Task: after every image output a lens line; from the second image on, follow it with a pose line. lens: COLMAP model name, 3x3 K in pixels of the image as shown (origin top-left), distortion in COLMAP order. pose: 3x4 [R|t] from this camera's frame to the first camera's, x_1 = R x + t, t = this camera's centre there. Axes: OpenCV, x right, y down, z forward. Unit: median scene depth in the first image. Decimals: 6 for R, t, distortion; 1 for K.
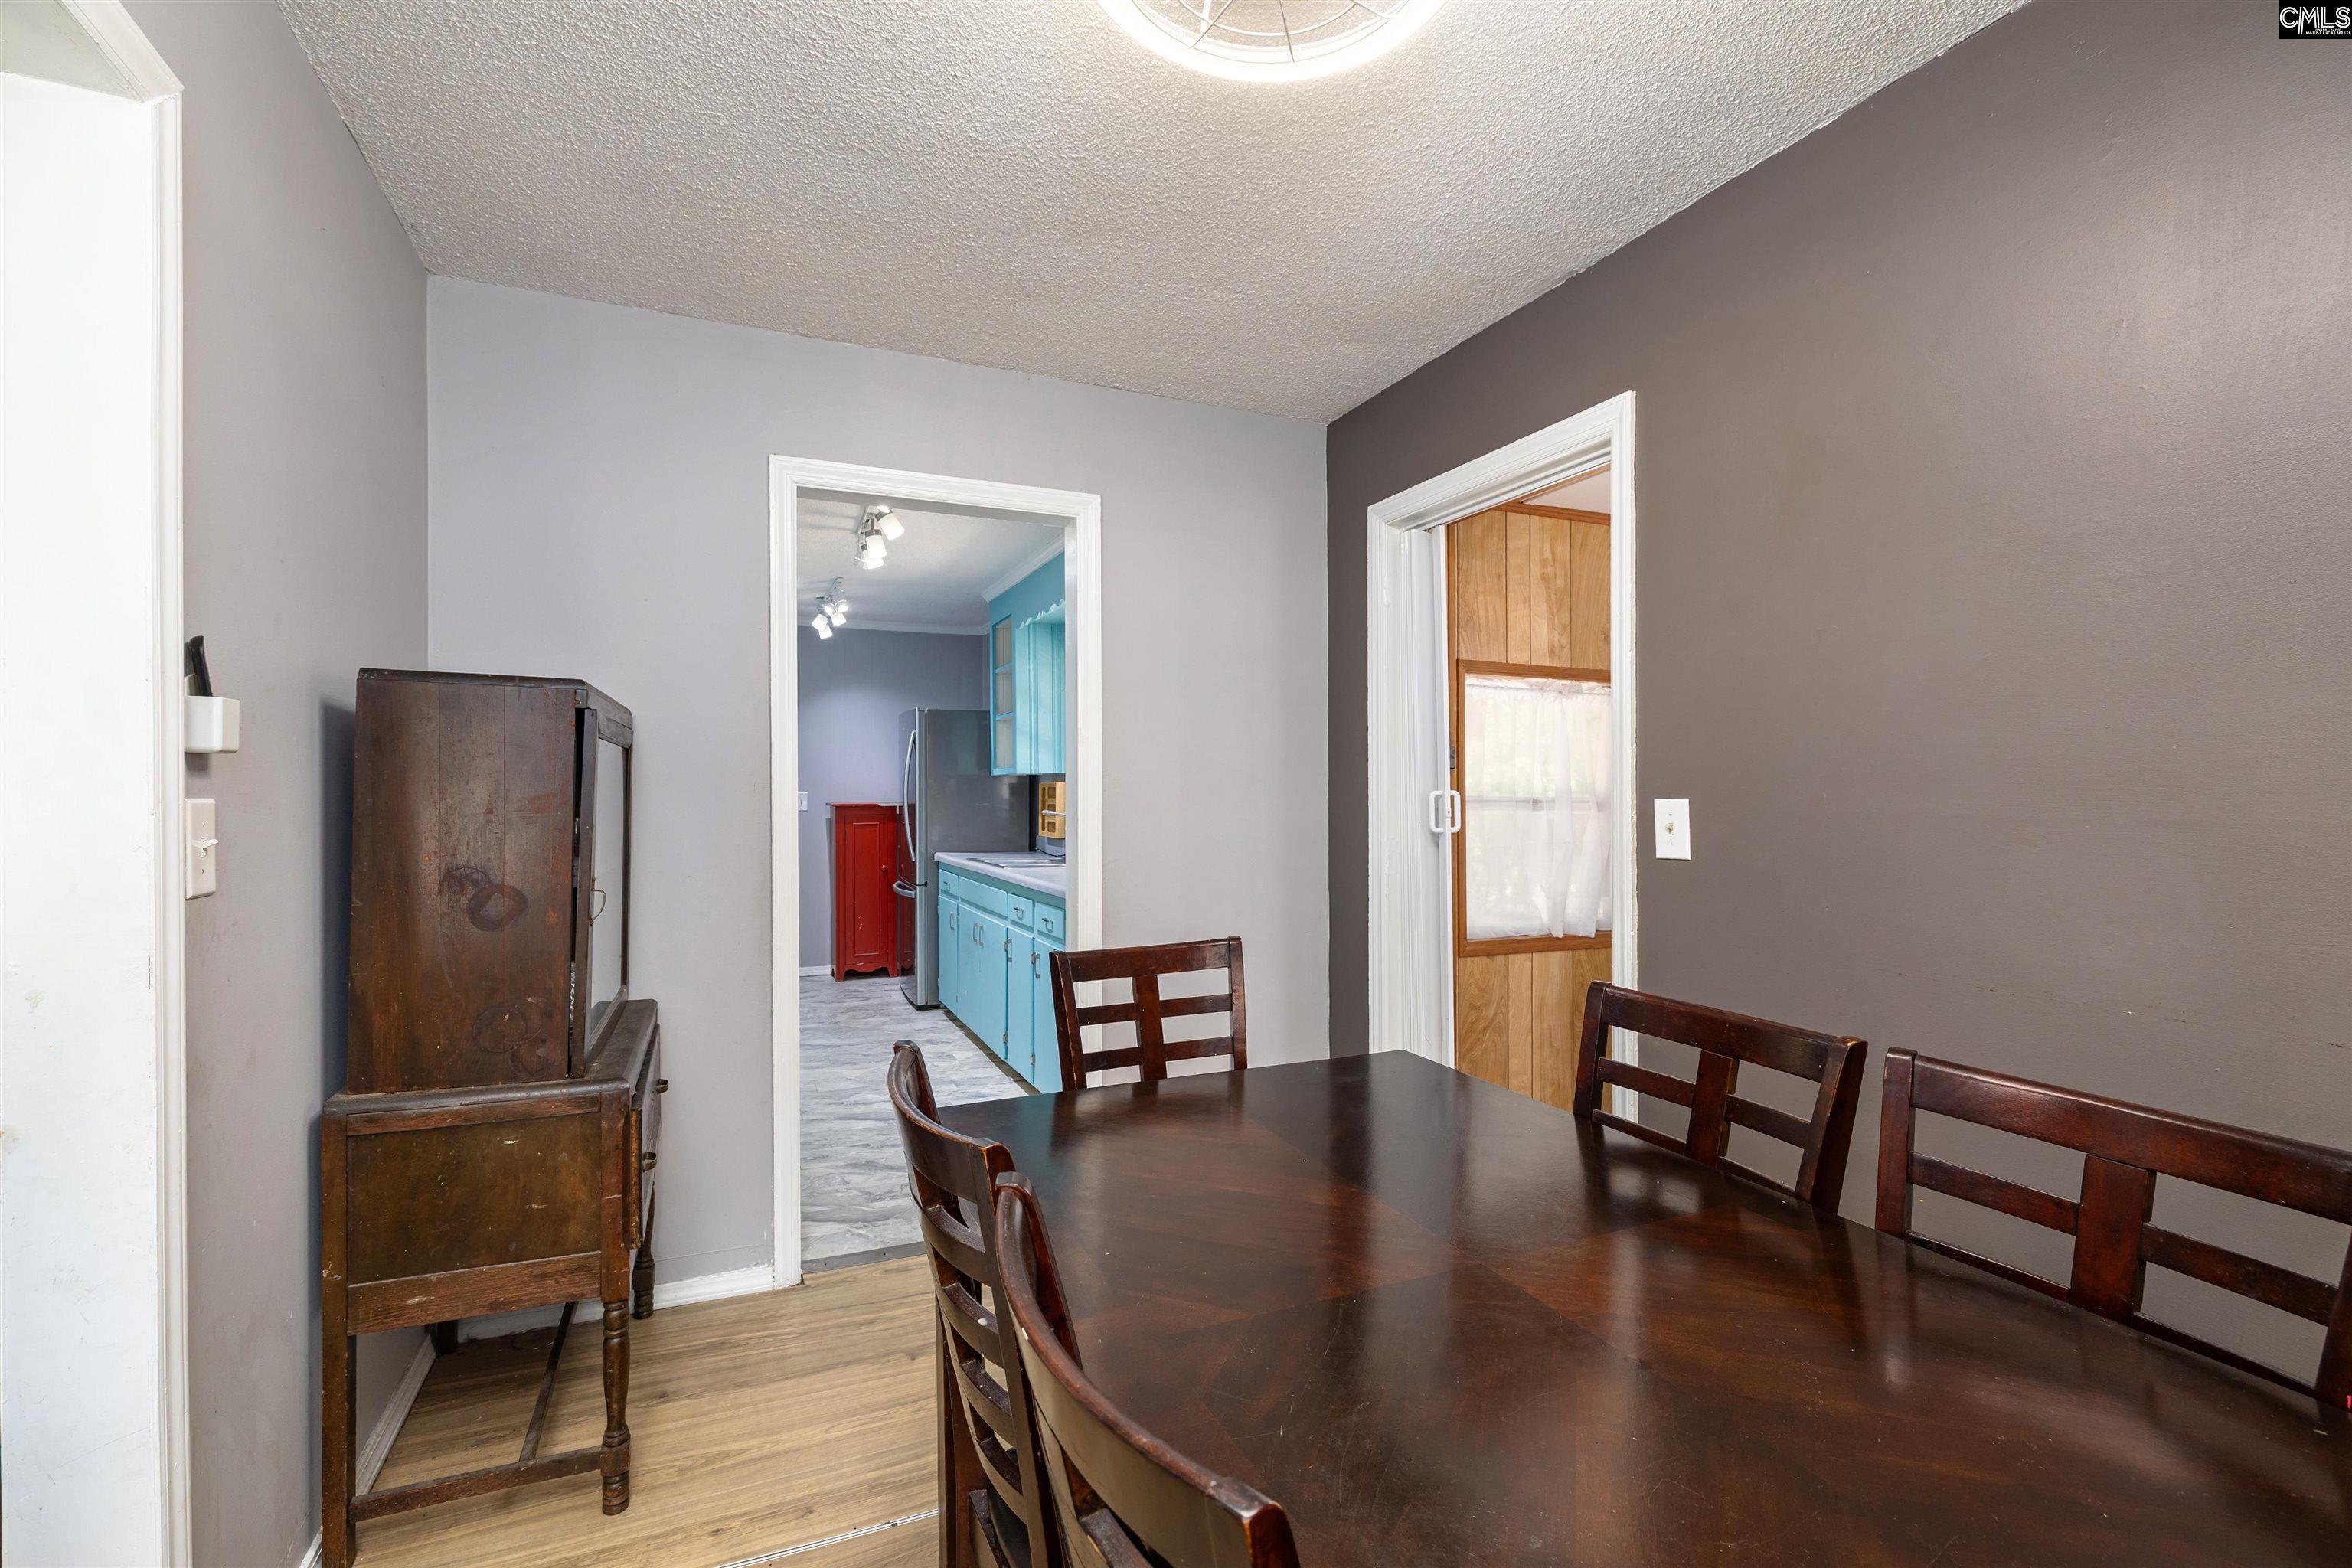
lens RADIAL K [[1035.6, 0, 1180.1], [0, 1035.6, 791.5], [0, 0, 1]] dist [-0.001204, -0.000066]
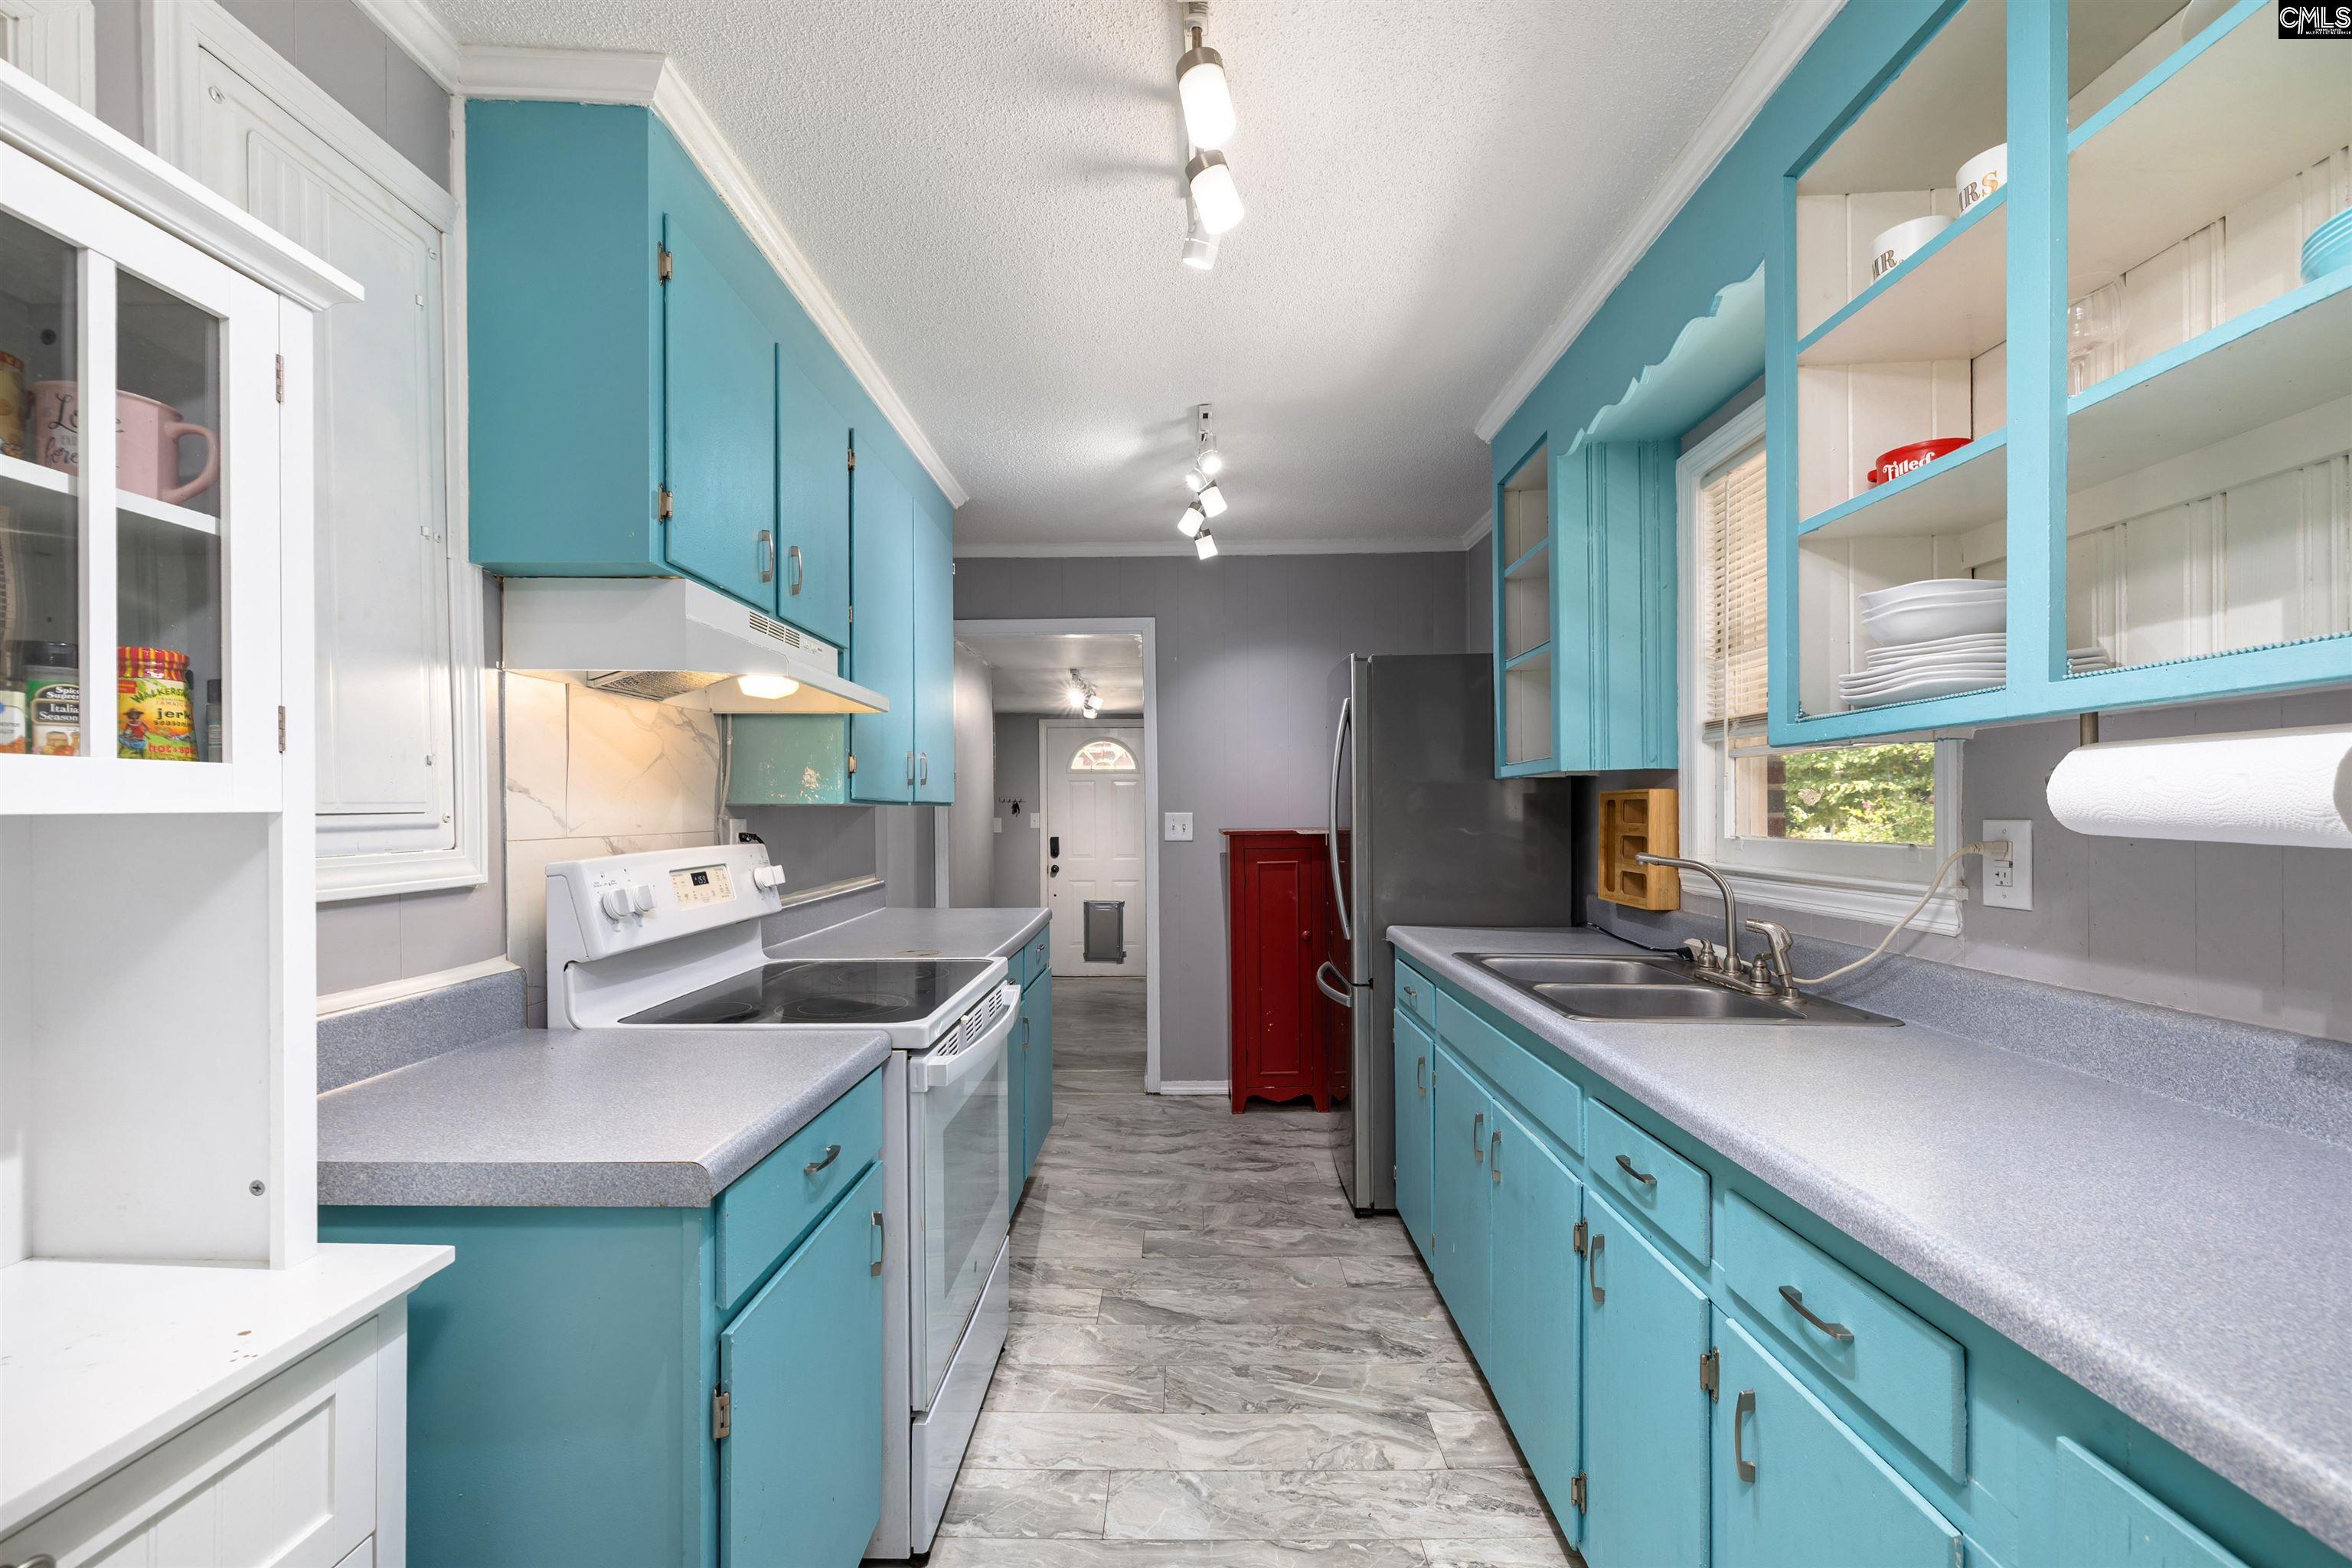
lens RADIAL K [[1035.6, 0, 1171.2], [0, 1035.6, 806.9], [0, 0, 1]] dist [-0.001204, -0.000066]
pose [[0.903385, -0.003458, -0.428816, -0.109458], [0.002085, 0.999991, -0.003672, 0.000738], [0.428825, 0.002423, 0.903384, 0.474764]]
